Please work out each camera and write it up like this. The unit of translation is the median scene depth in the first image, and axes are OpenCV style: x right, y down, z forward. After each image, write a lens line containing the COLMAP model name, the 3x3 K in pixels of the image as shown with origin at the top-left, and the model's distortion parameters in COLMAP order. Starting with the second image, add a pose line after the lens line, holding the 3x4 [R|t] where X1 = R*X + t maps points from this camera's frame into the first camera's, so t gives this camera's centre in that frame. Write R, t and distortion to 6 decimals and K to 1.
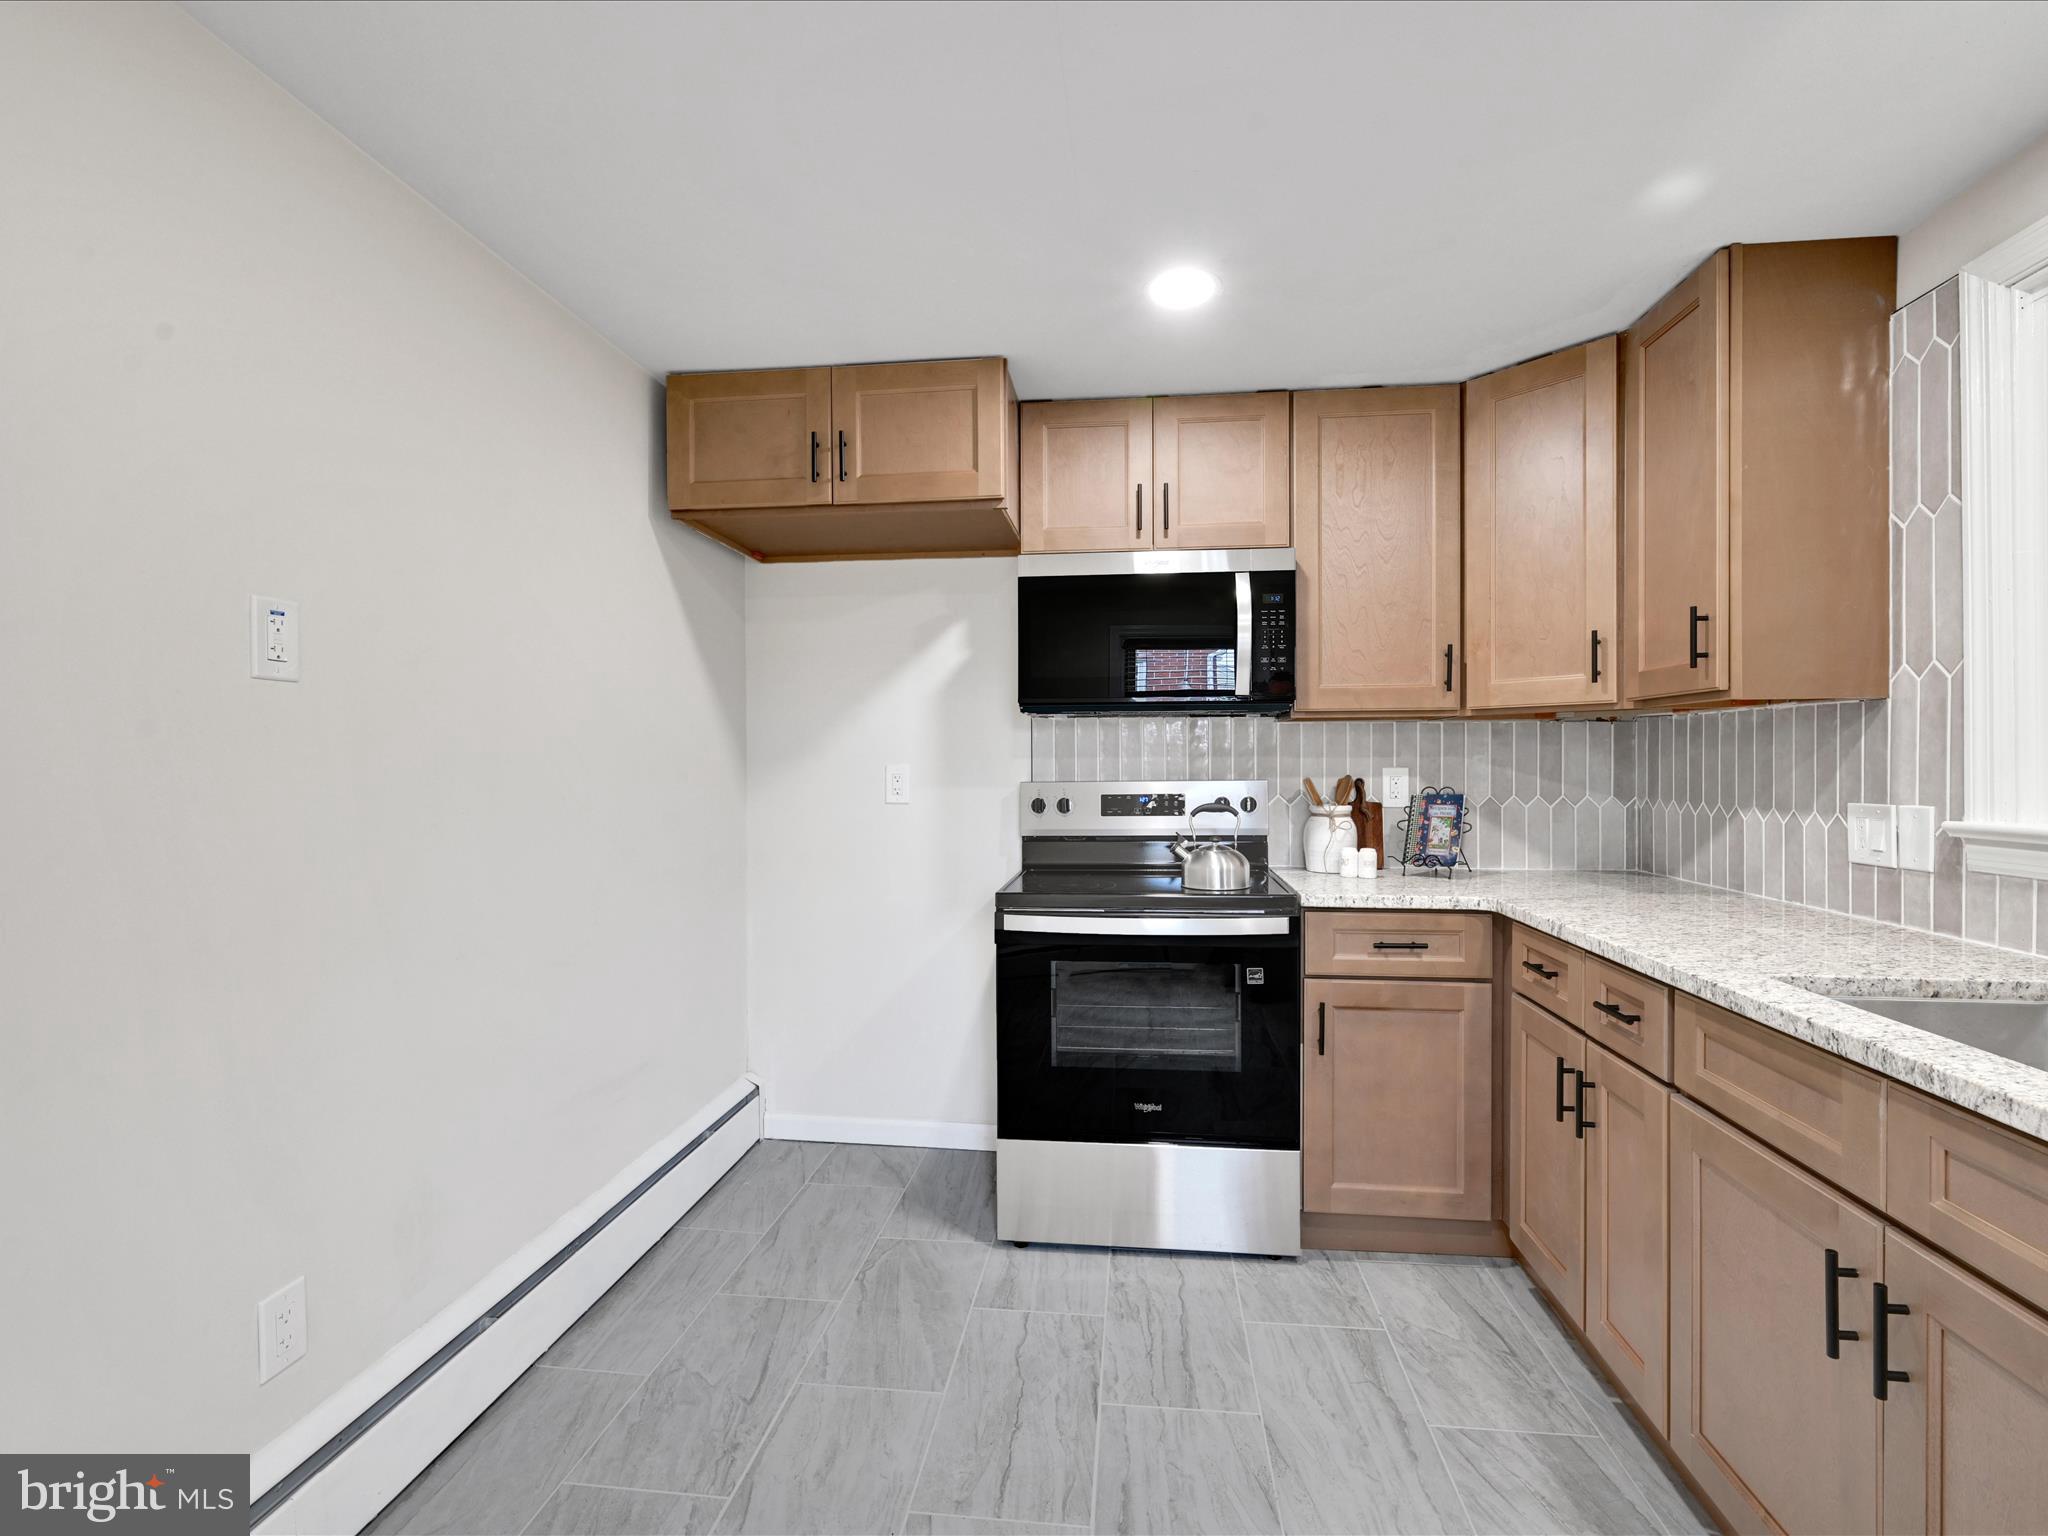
lens RADIAL K [[964.4, 0, 1024.0], [0, 964.4, 768.0], [0, 0, 1]] dist [0.001774, 0.000798]
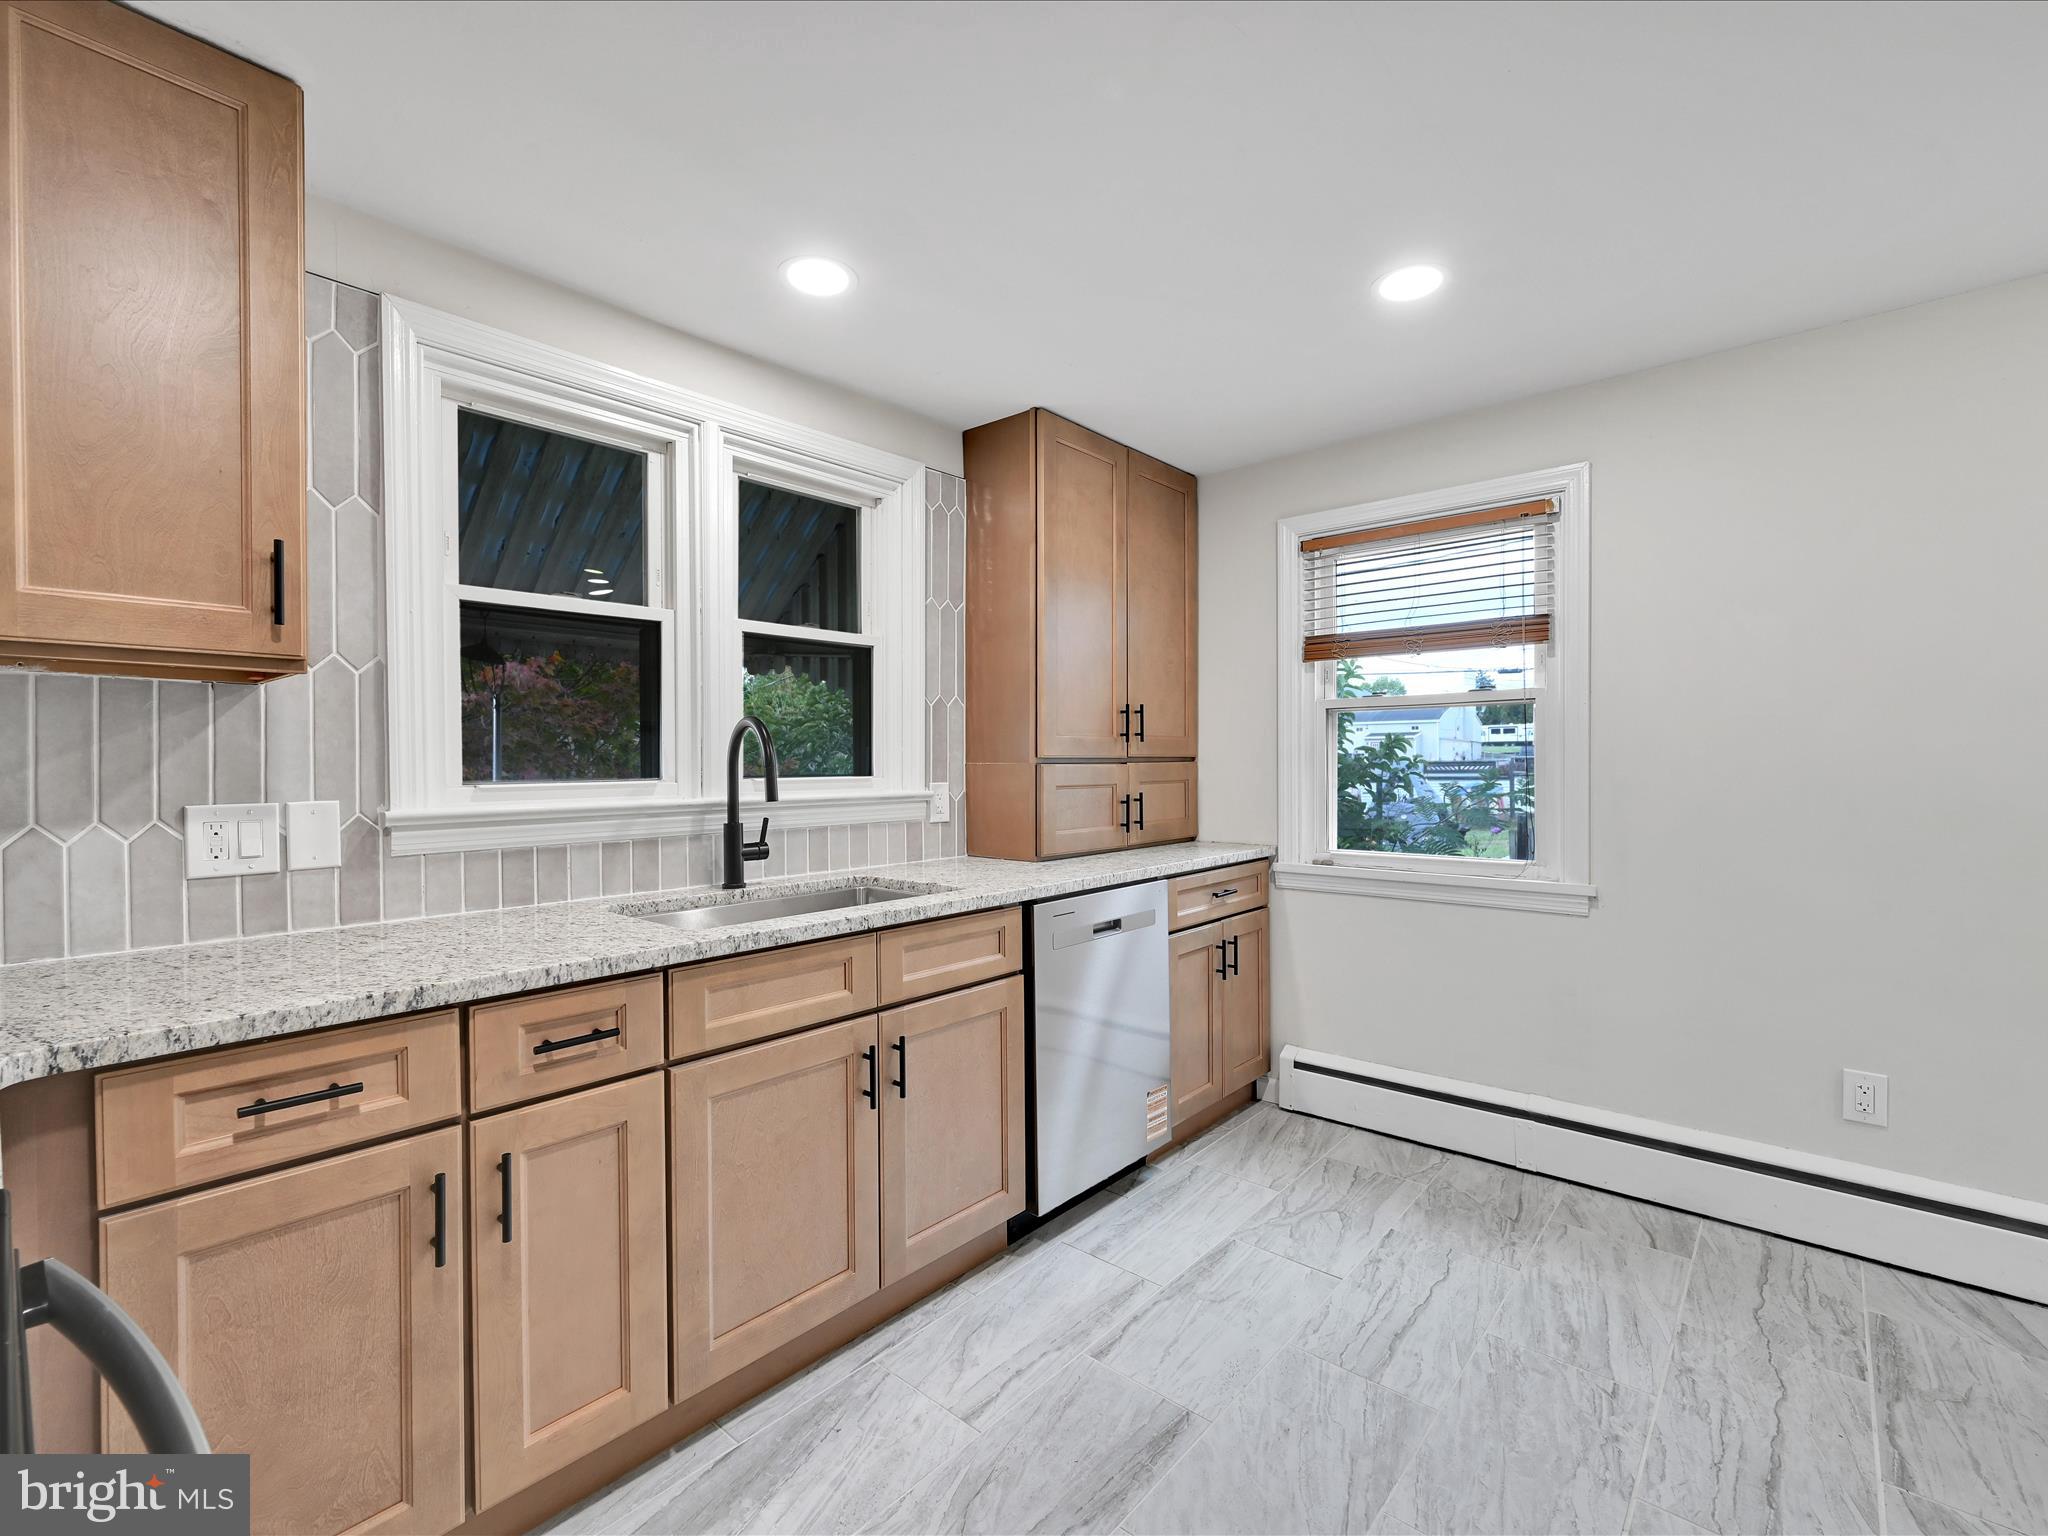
lens RADIAL K [[920.2, 0, 1024.0], [0, 920.2, 768.0], [0, 0, 1]] dist [-0.001227, 0.000196]
pose [[-0.821372, 0.001474, 0.570391, -0.141220], [0.009788, 0.999886, 0.011511, 0.001900], [-0.570309, 0.015037, -0.821292, 1.067439]]
